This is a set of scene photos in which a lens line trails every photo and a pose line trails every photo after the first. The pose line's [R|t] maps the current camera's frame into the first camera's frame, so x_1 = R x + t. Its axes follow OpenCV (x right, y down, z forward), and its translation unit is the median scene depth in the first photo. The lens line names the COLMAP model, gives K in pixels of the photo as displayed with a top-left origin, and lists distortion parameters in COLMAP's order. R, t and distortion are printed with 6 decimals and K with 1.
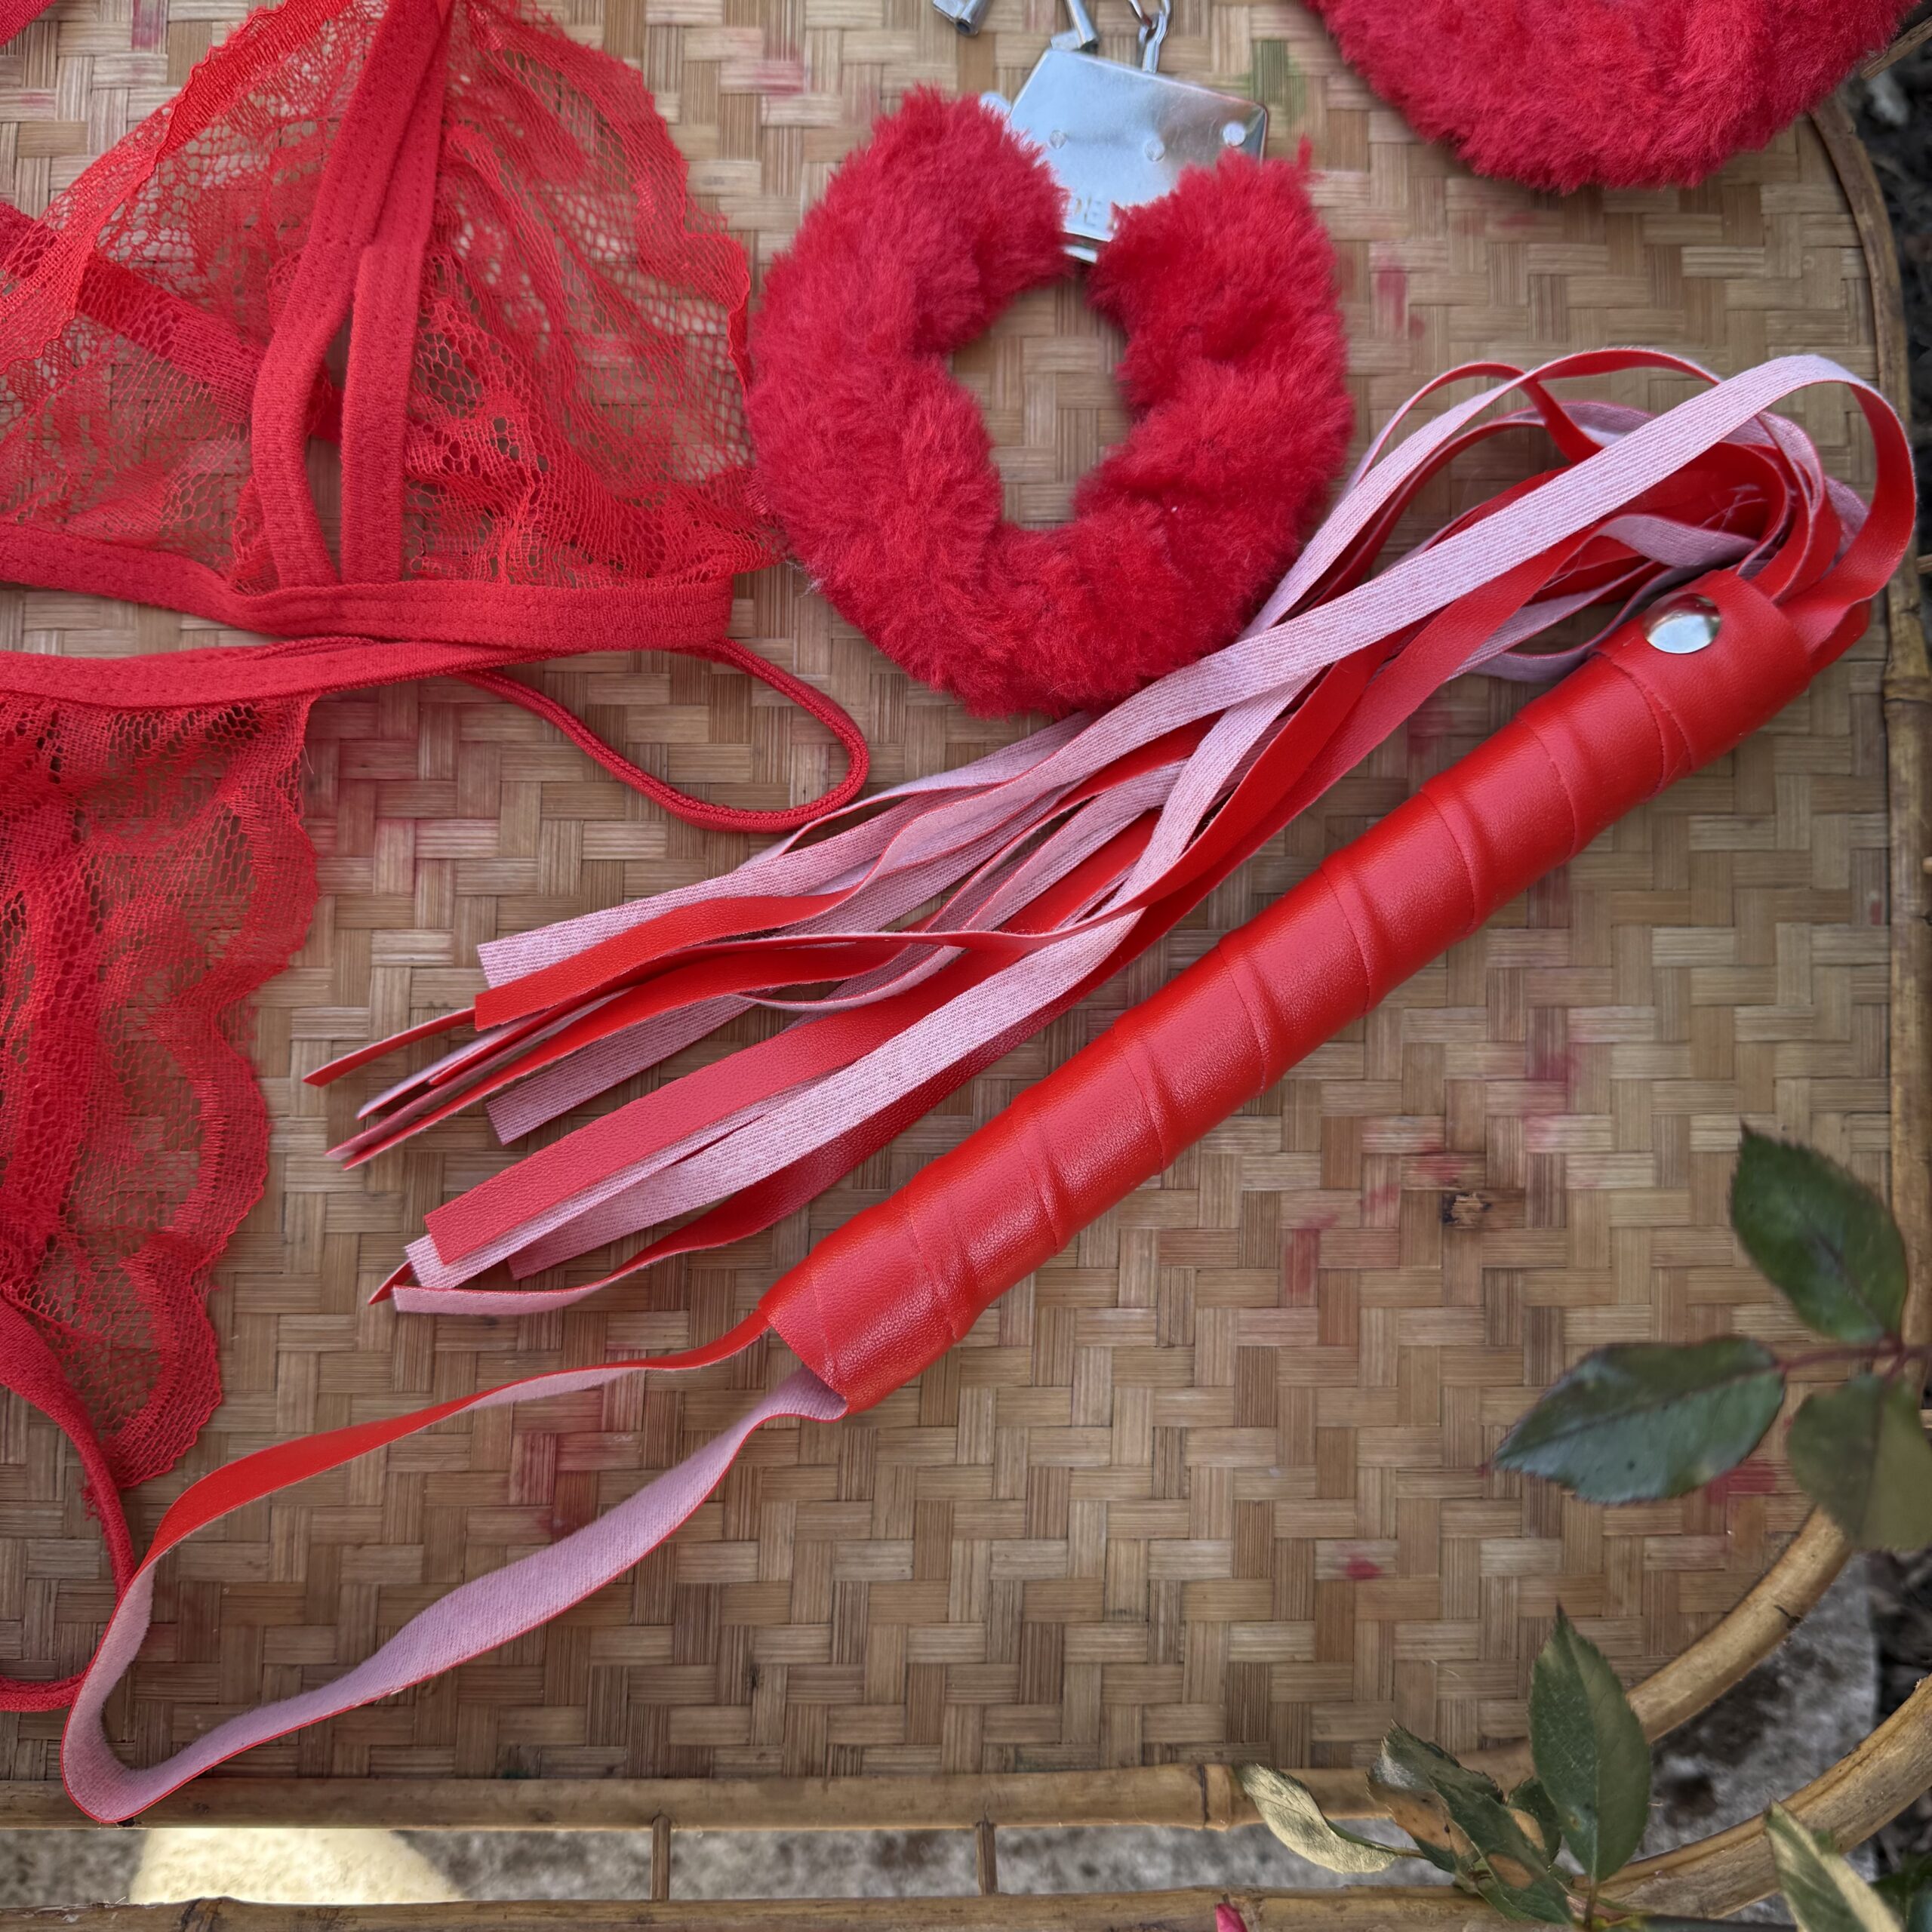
lens RADIAL K [[1888.5, 0, 963.7], [0, 1888.5, 971.0], [0, 0, 1]] dist [0.164254, -0.434367]
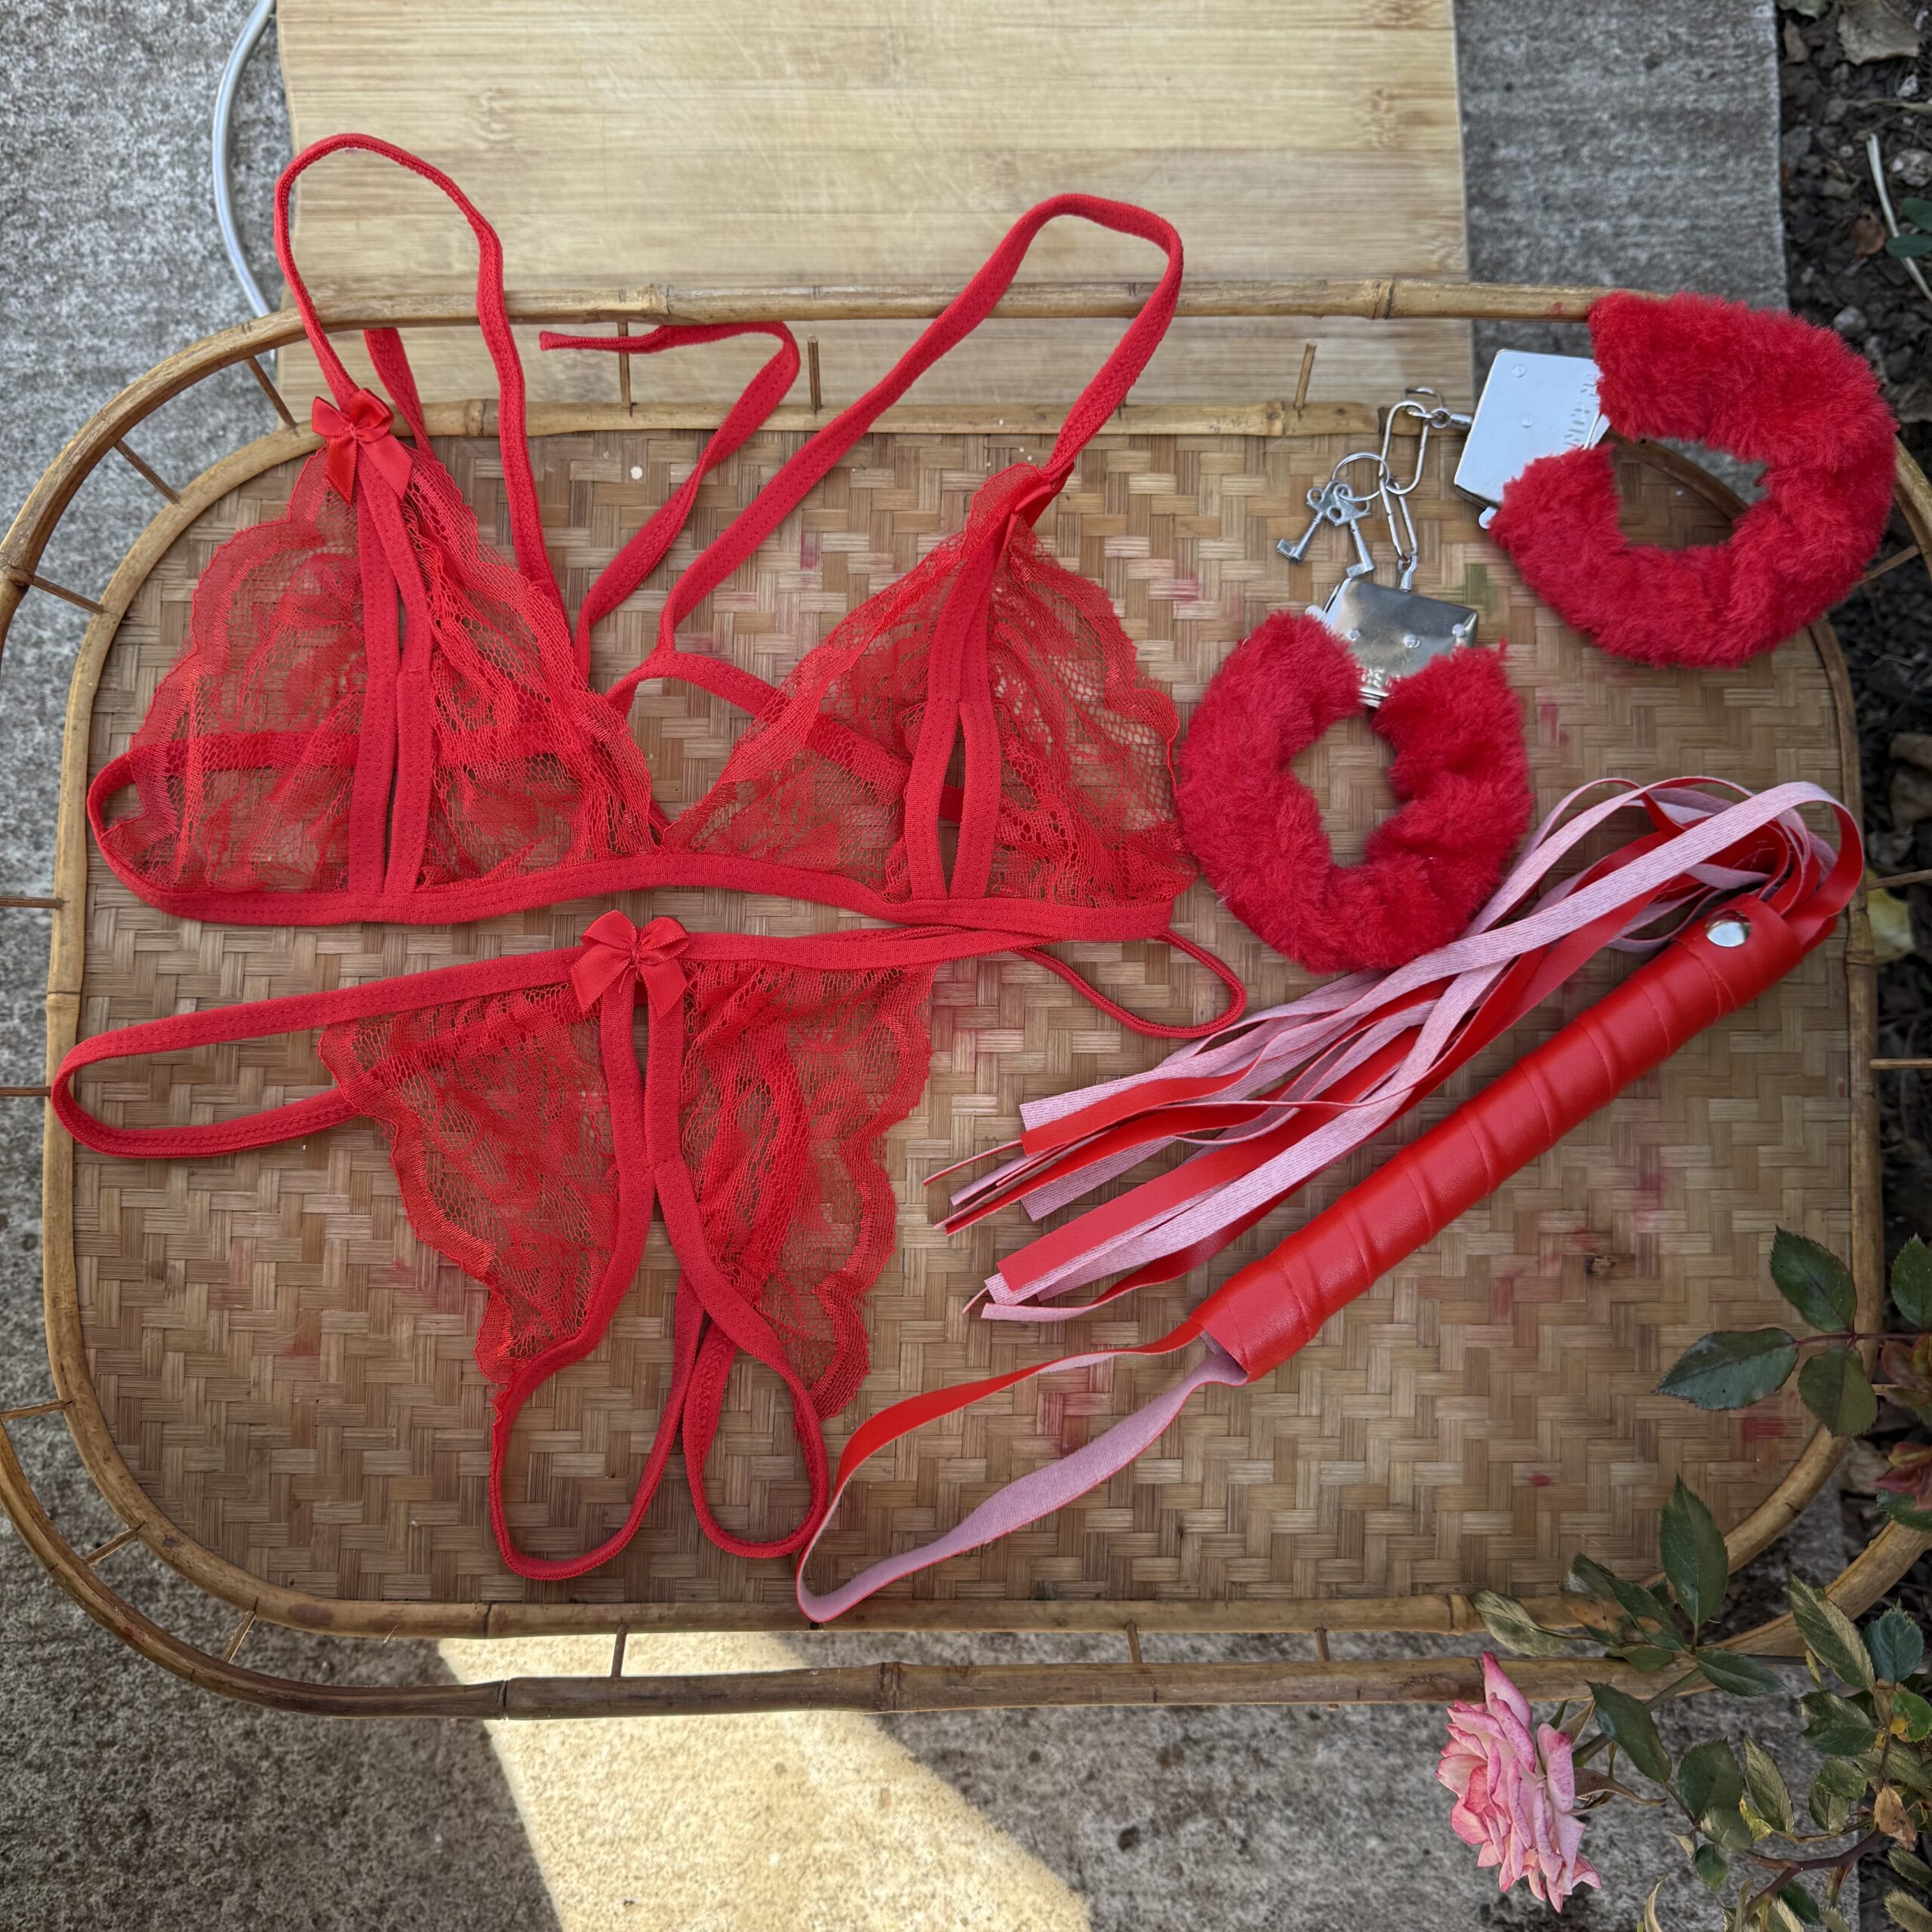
lens RADIAL K [[1888.5, 0, 963.7], [0, 1888.5, 971.0], [0, 0, 1]] dist [0.164254, -0.434367]
pose [[0.999947, 0.006188, 0.008175, -0.313830], [-0.005969, 0.999630, -0.026547, -0.087371], [-0.008337, 0.026496, 0.999614, -0.691705]]
